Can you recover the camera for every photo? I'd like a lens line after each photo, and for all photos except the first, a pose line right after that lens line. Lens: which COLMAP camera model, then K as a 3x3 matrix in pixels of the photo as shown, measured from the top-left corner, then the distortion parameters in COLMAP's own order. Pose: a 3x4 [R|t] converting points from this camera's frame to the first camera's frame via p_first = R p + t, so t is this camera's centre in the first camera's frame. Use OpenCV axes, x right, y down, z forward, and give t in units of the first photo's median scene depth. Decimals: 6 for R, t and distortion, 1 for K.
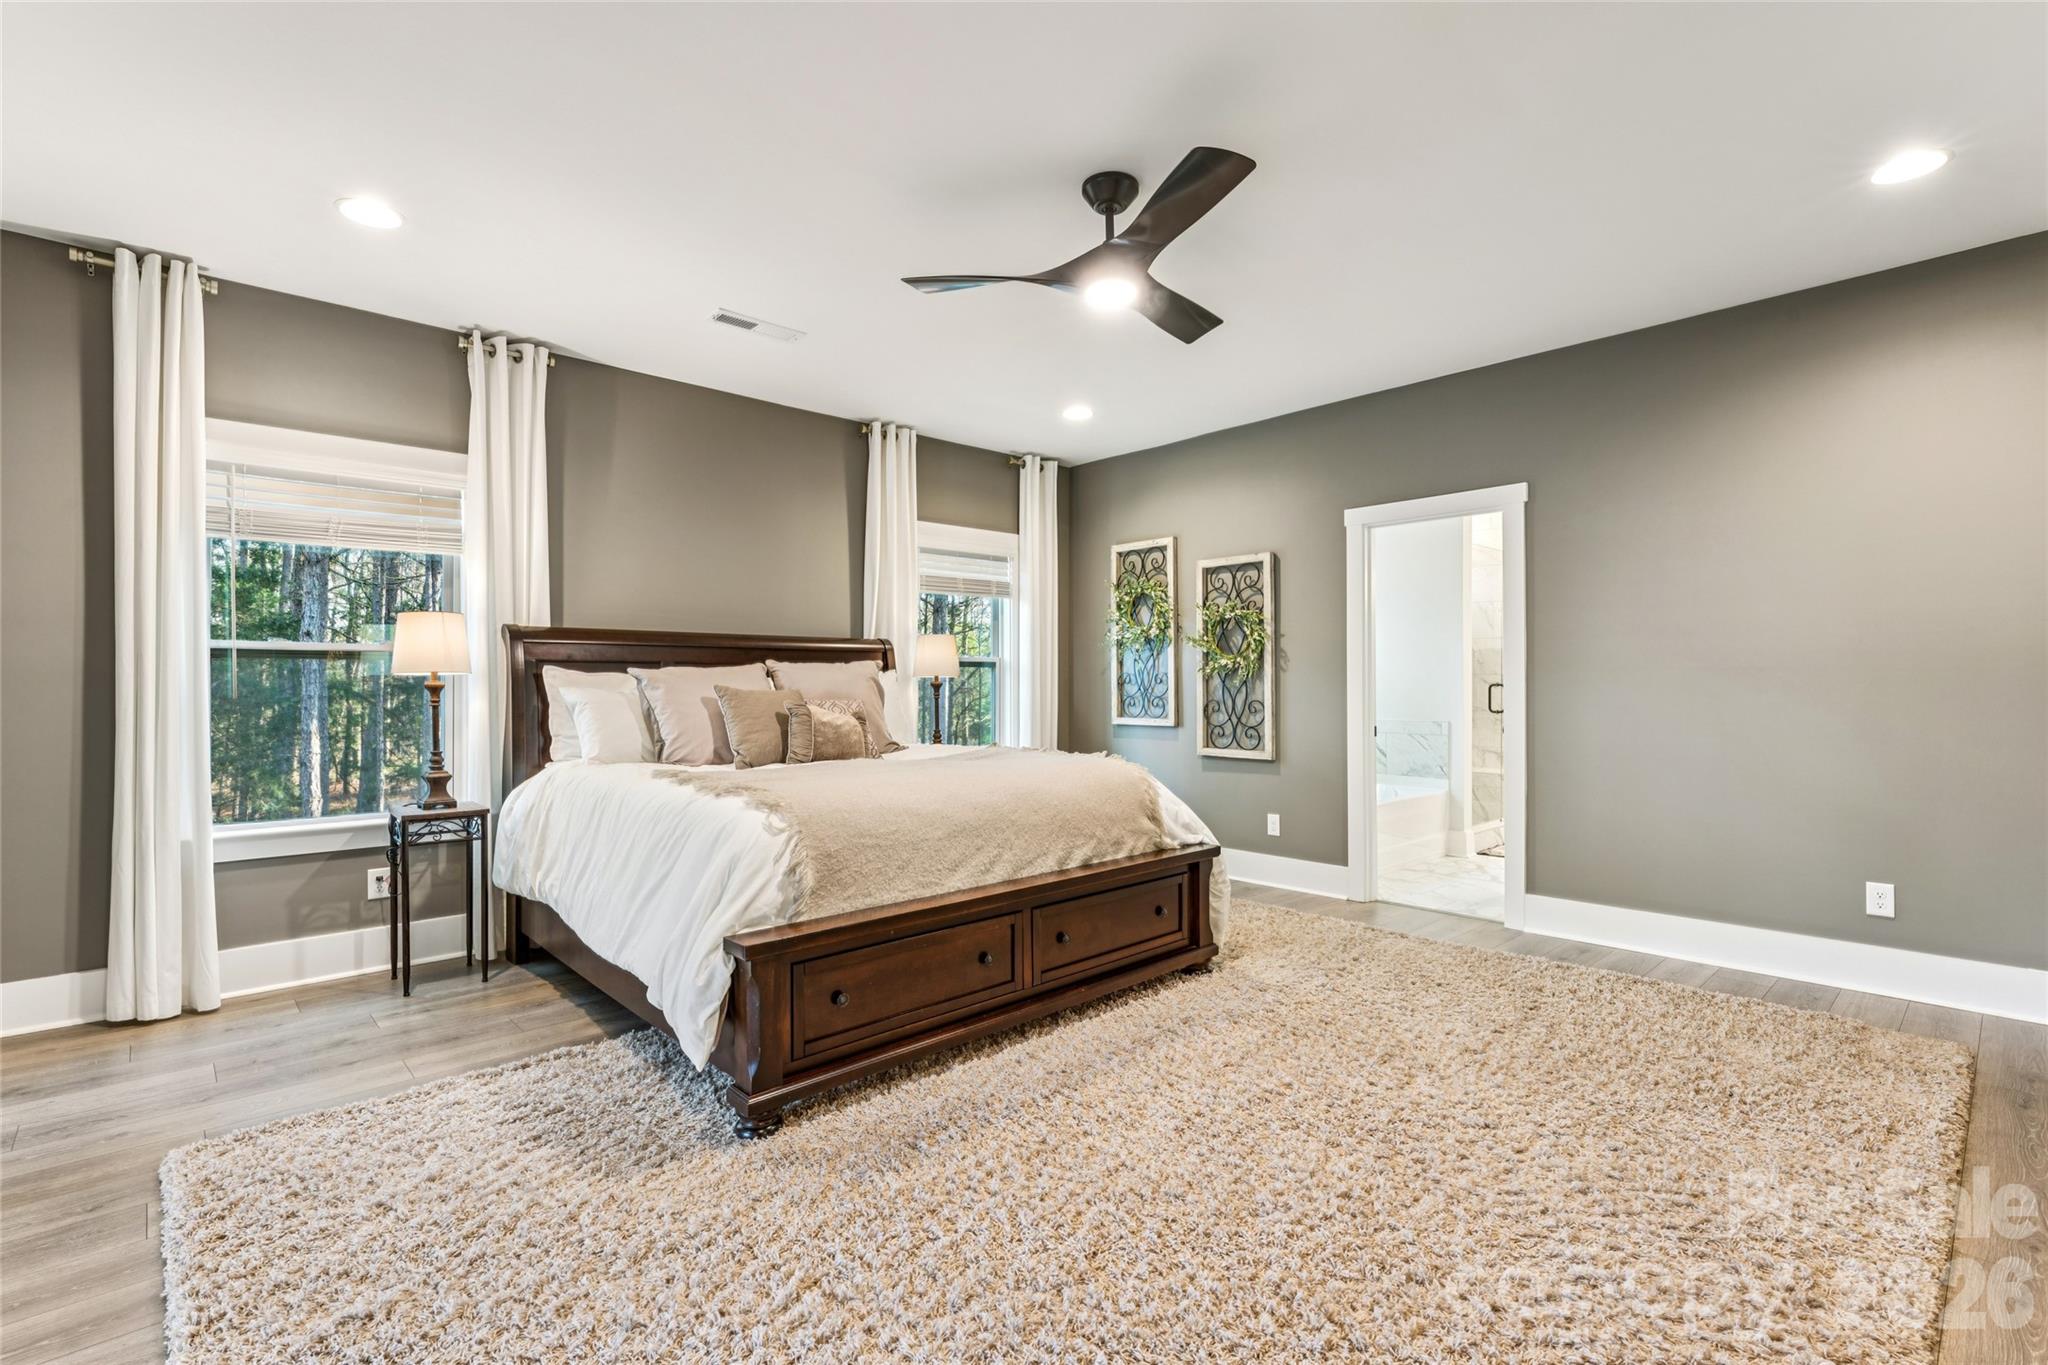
lens RADIAL K [[924.0, 0, 1024.0], [0, 924.0, 682.5], [0, 0, 1]] dist [-0.004135, -0.000392]
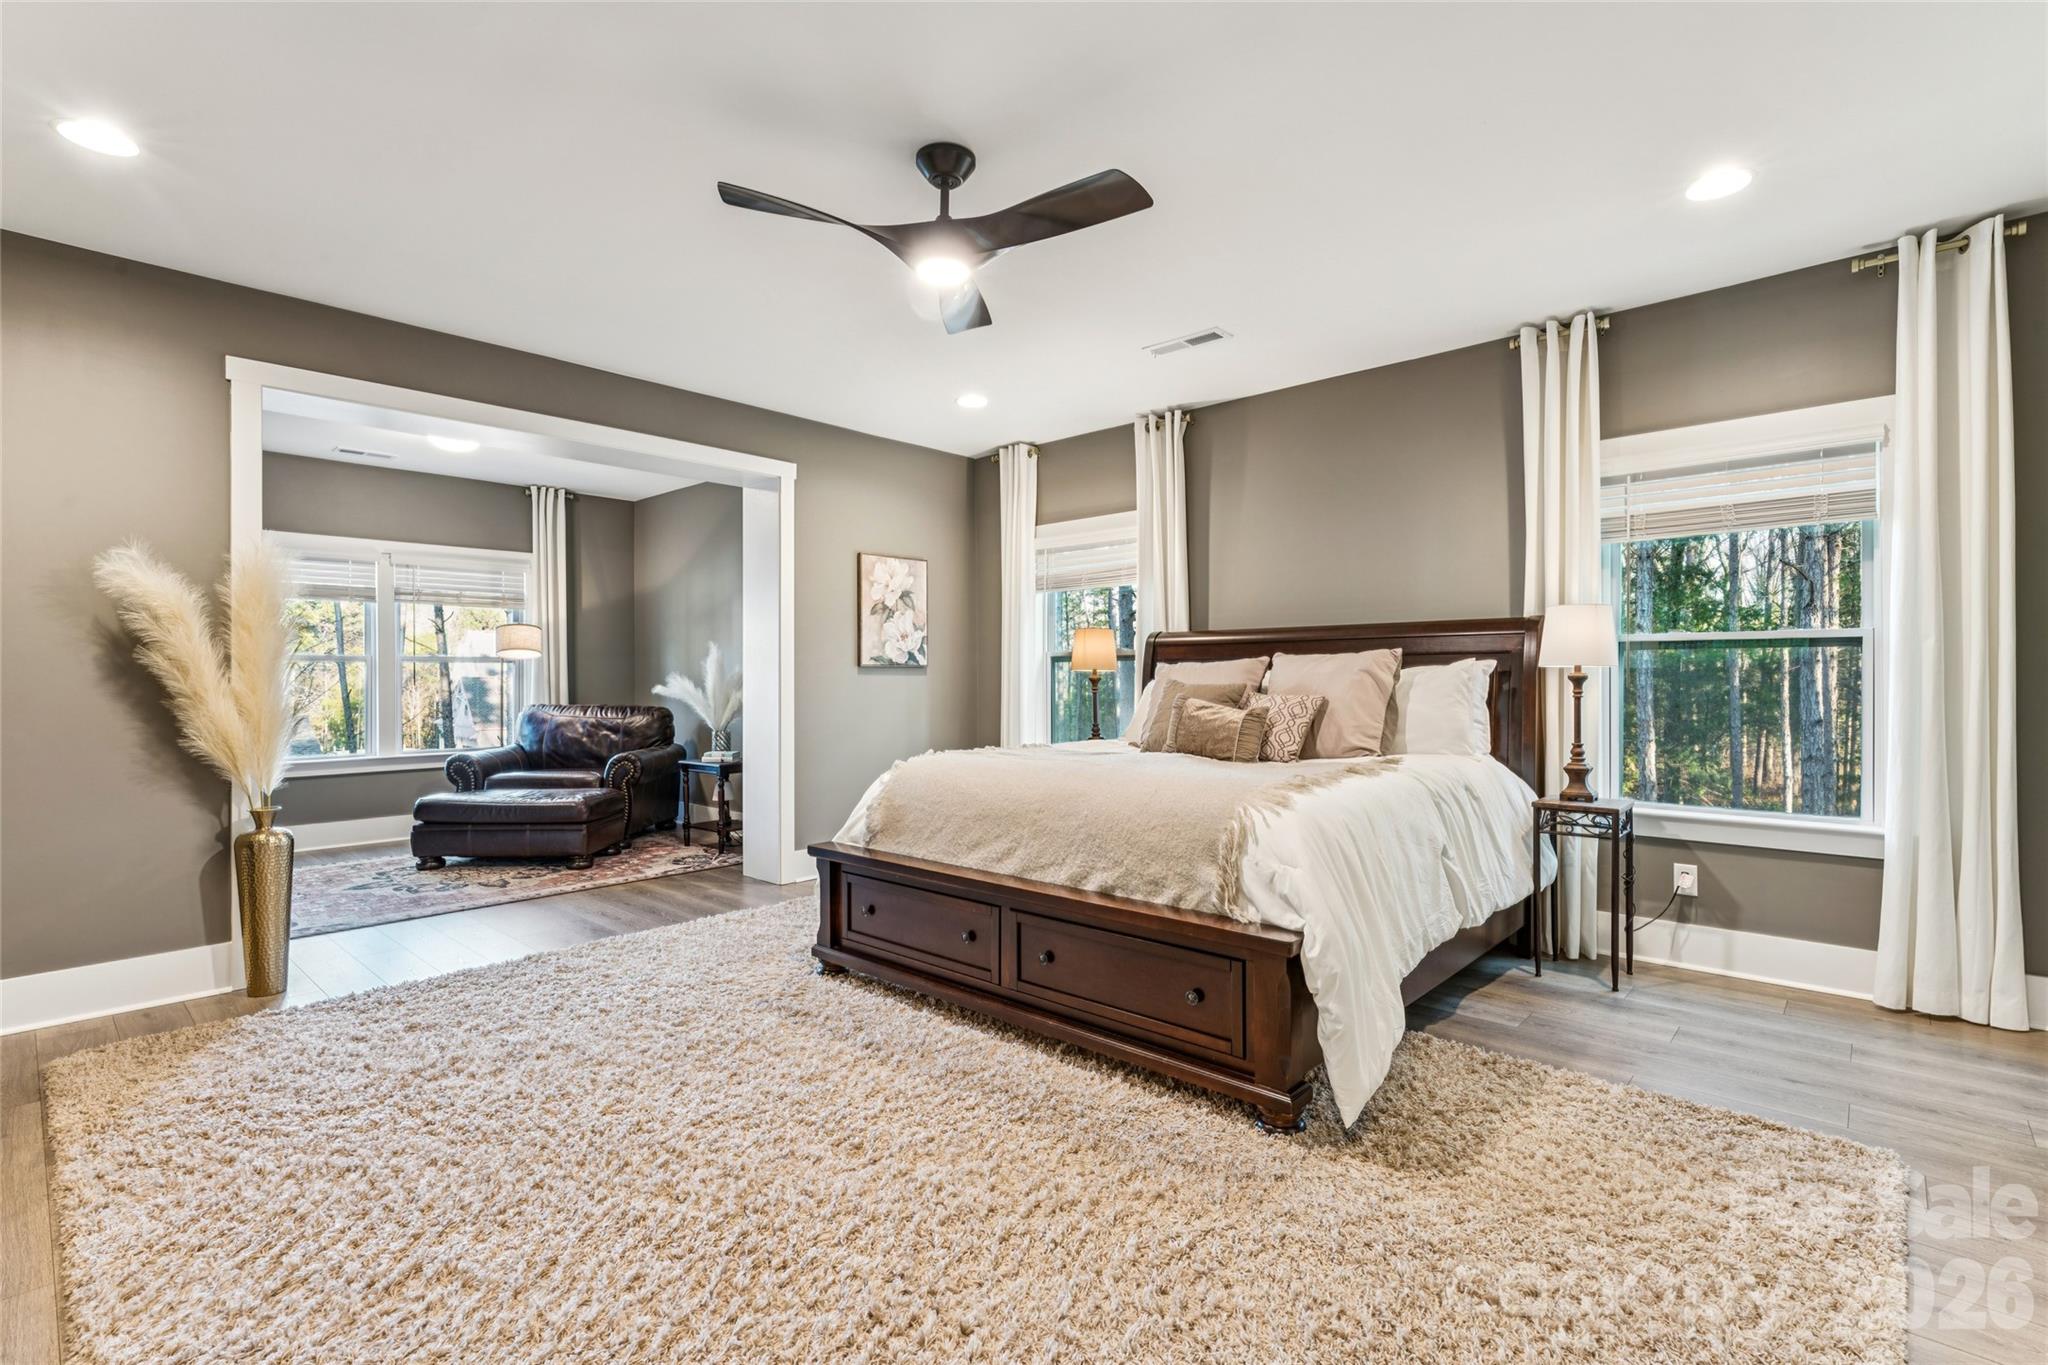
lens RADIAL K [[938.2, 0, 1020.5], [0, 938.2, 674.3], [0, 0, 1]] dist [0.002705, 0.000292]
pose [[0.079002, -0.000926, -0.996874, 0.830751], [0.003872, 0.999992, -0.000622, -0.002801], [0.996867, -0.003811, 0.079005, 0.774331]]
